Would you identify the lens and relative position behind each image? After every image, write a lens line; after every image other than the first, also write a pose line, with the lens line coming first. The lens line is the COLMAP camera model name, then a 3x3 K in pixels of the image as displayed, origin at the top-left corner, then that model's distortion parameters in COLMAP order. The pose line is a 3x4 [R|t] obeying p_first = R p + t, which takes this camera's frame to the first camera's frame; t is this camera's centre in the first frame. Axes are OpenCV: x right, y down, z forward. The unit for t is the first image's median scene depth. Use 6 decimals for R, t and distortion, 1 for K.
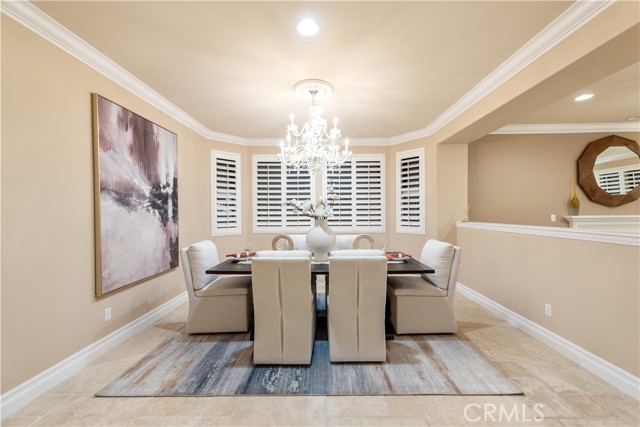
lens RADIAL K [[255.3, 0, 322.4], [0, 255.3, 218.0], [0, 0, 1]] dist [0.011634, -0.002129]
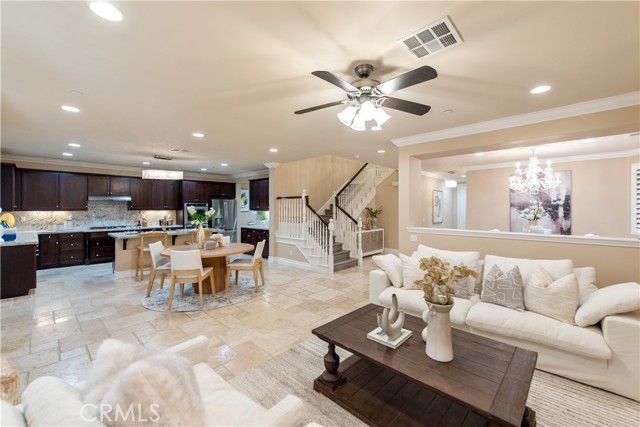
lens RADIAL K [[255.3, 0, 322.5], [0, 255.3, 210.8], [0, 0, 1]] dist [0.011634, -0.002129]
pose [[-0.667815, 0.017203, -0.744129, 1.561894], [-0.016709, 0.999134, 0.038094, -0.068978], [0.744140, 0.037874, -0.666949, 0.754519]]
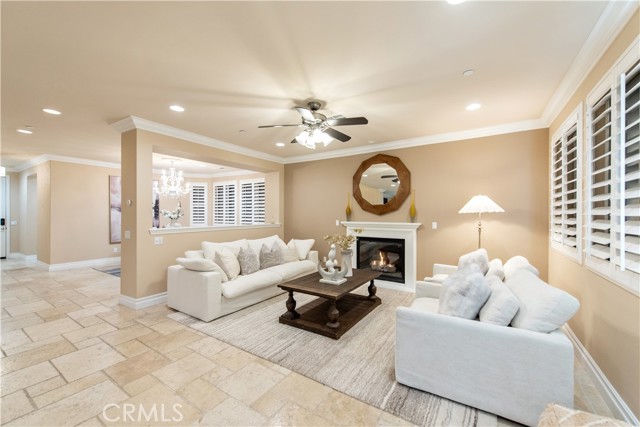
lens RADIAL K [[255.3, 0, 322.6], [0, 255.3, 213.7], [0, 0, 1]] dist [0.011634, -0.002129]
pose [[0.846497, 0.011271, -0.532274, 1.527584], [-0.025488, 0.999487, -0.019370, -0.019298], [0.531783, 0.029963, 0.846351, -0.110828]]
